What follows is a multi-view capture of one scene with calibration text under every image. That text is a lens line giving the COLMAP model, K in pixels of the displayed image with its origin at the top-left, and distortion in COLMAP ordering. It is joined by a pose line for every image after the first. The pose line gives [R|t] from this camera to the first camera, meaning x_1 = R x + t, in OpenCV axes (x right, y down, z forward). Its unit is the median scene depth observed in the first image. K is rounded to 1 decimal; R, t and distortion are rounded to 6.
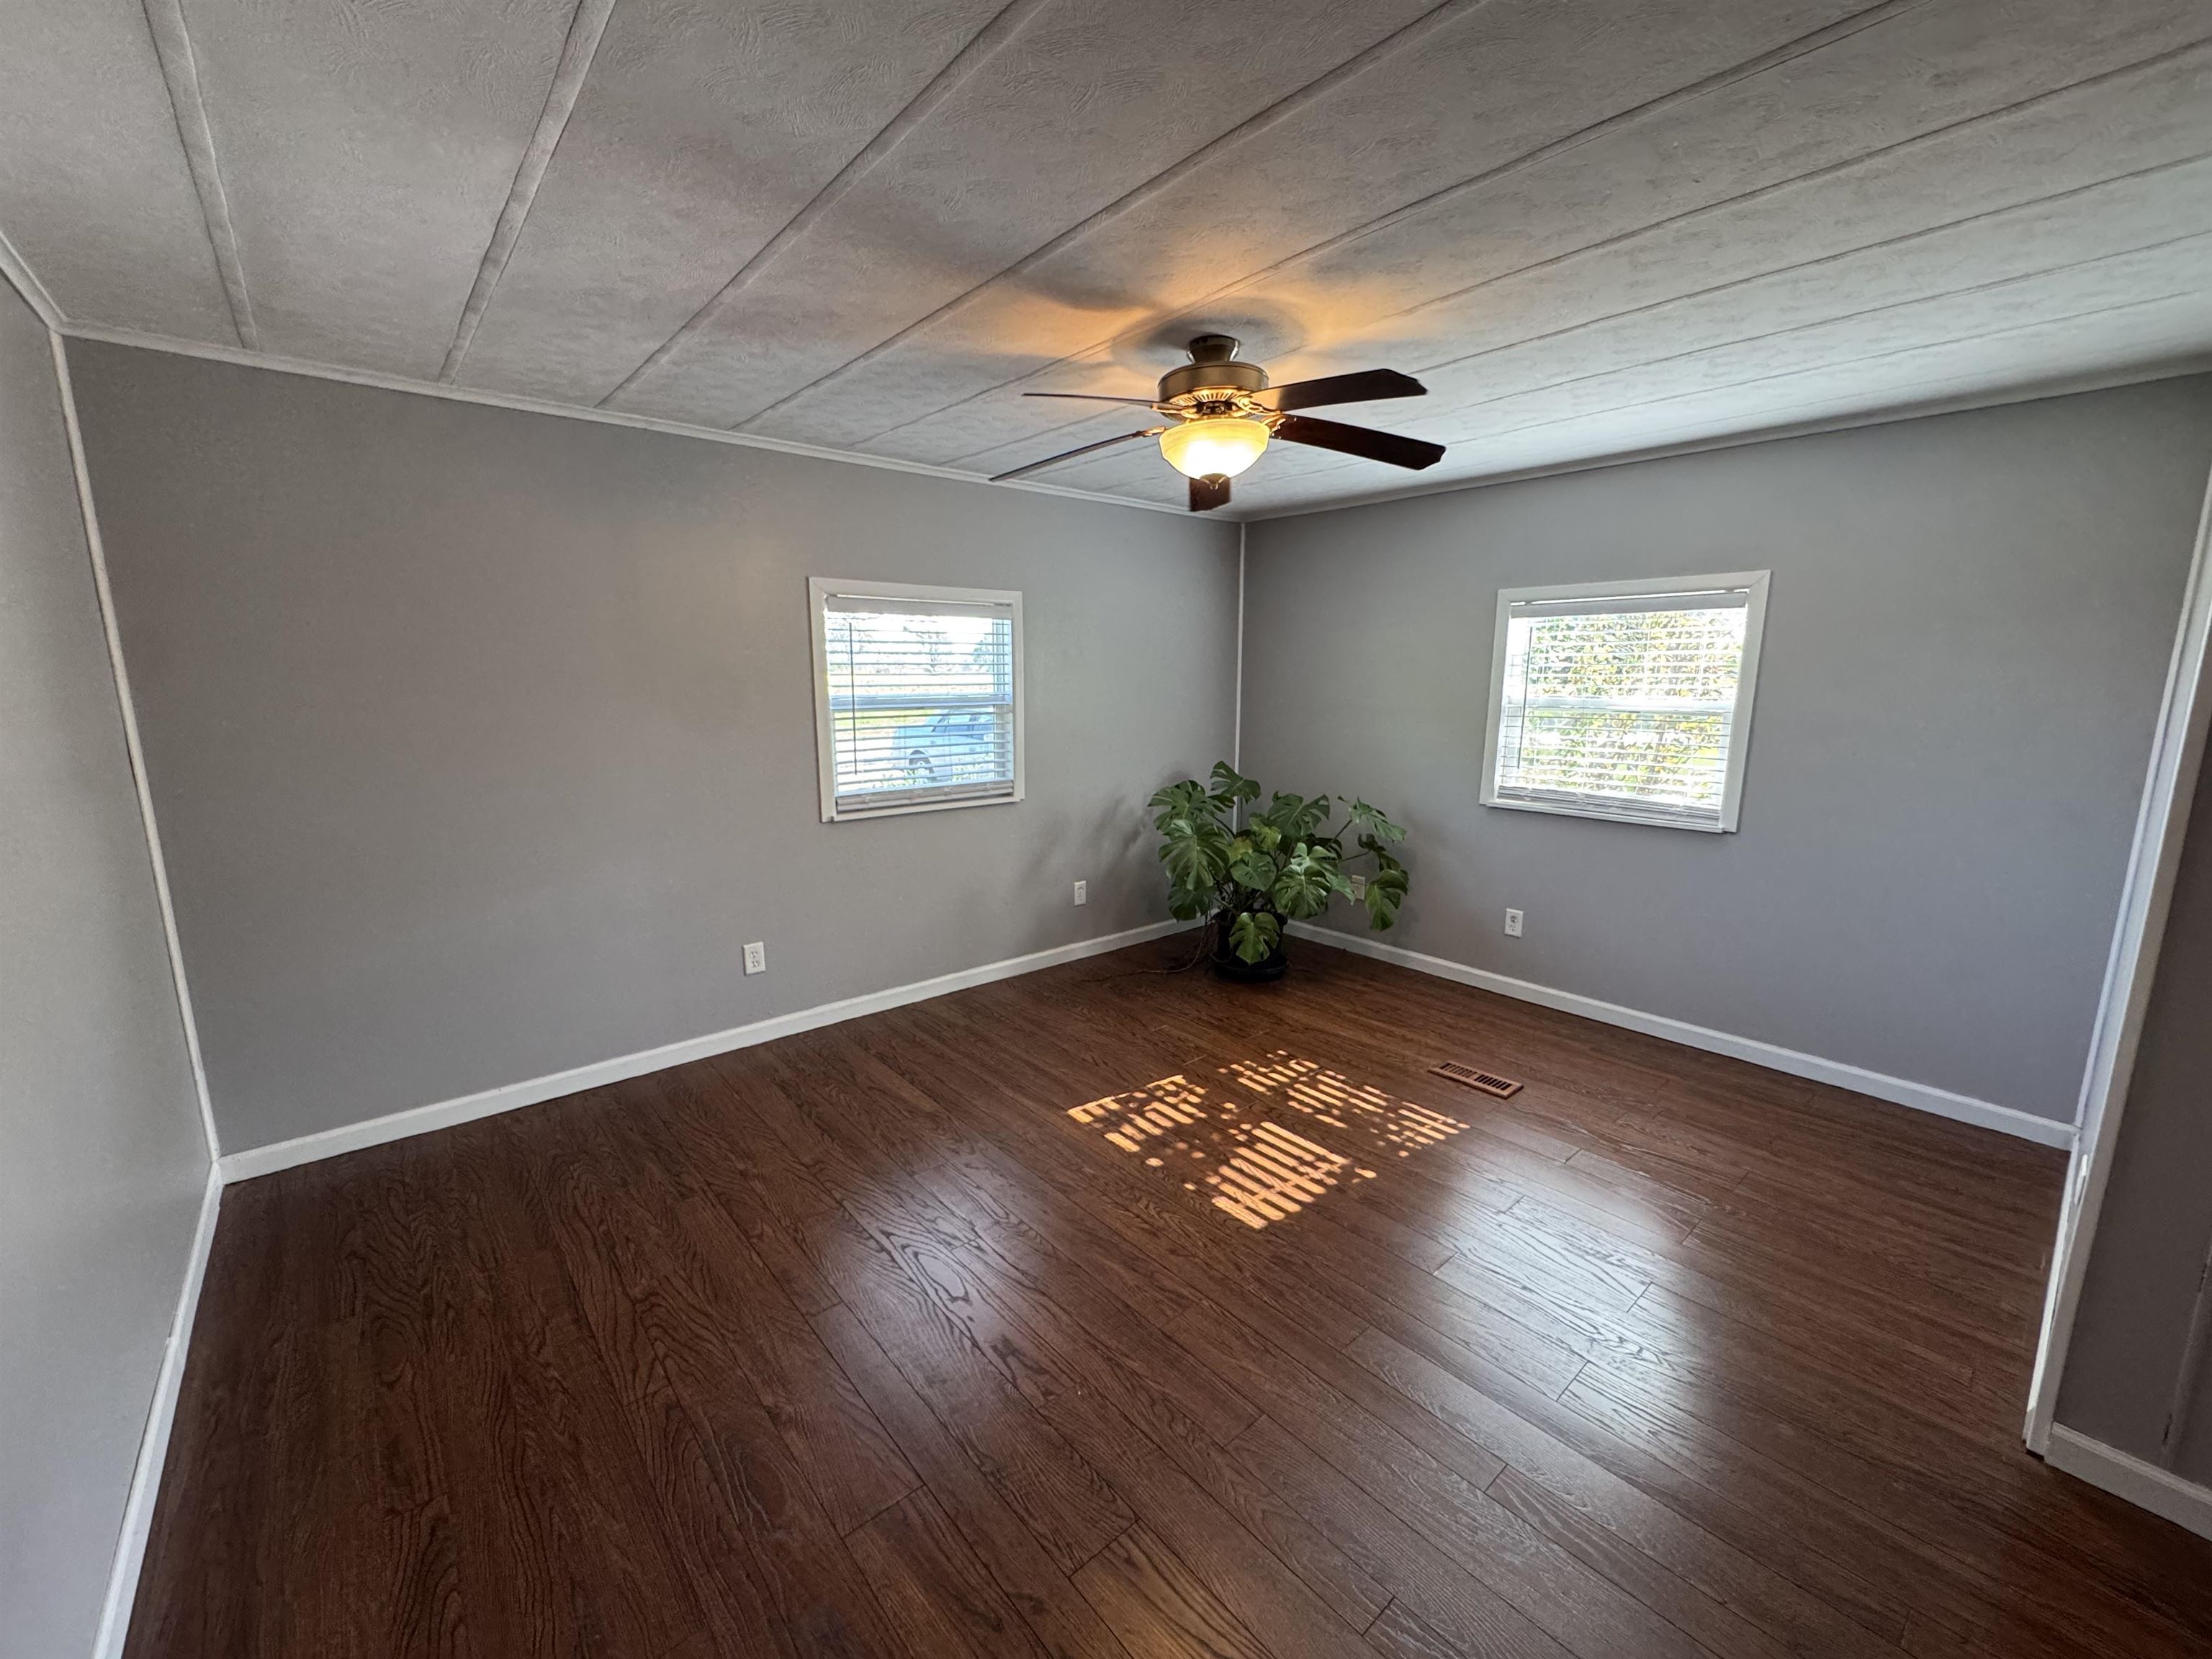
lens RADIAL K [[889.6, 0, 1106.0], [0, 889.6, 829.5], [0, 0, 1]] dist [0.002113, 0.000571]
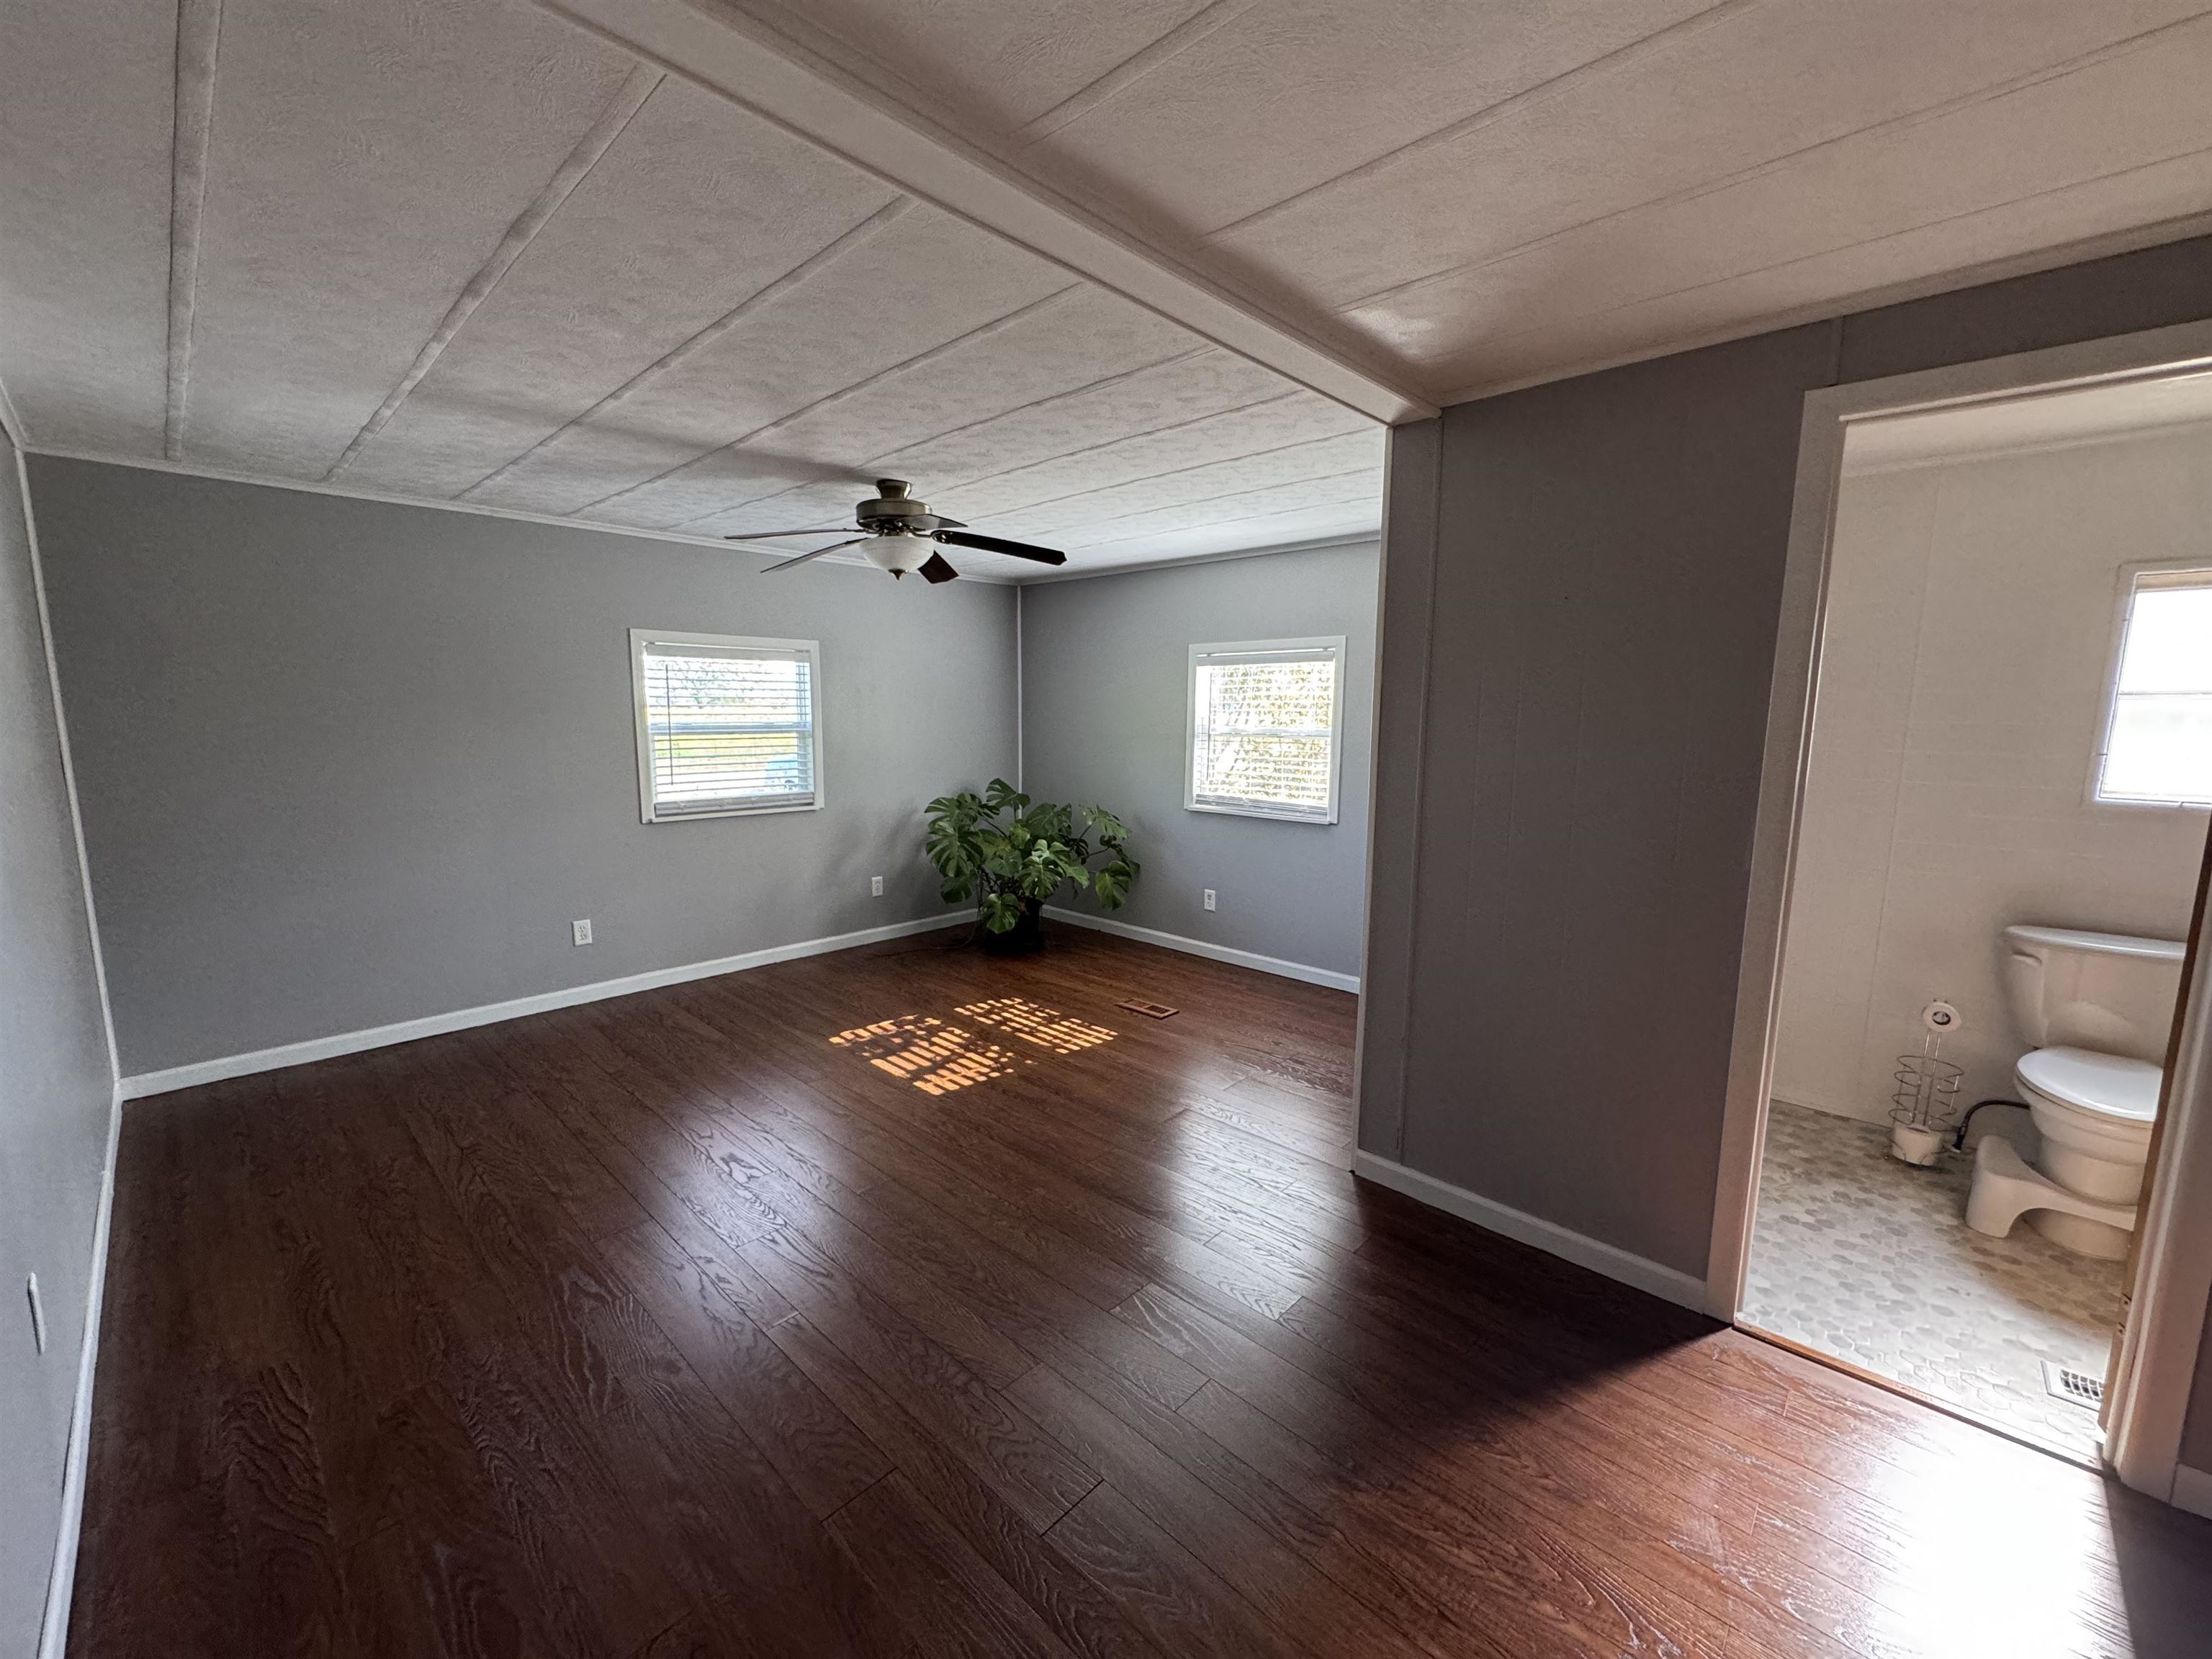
lens RADIAL K [[889.6, 0, 1106.0], [0, 889.6, 829.5], [0, 0, 1]] dist [0.002113, 0.000571]
pose [[0.994745, -0.008265, 0.102054, 0.190157], [0.012300, 0.999165, -0.038973, 0.054393], [-0.101647, 0.040023, 0.994015, -0.289588]]
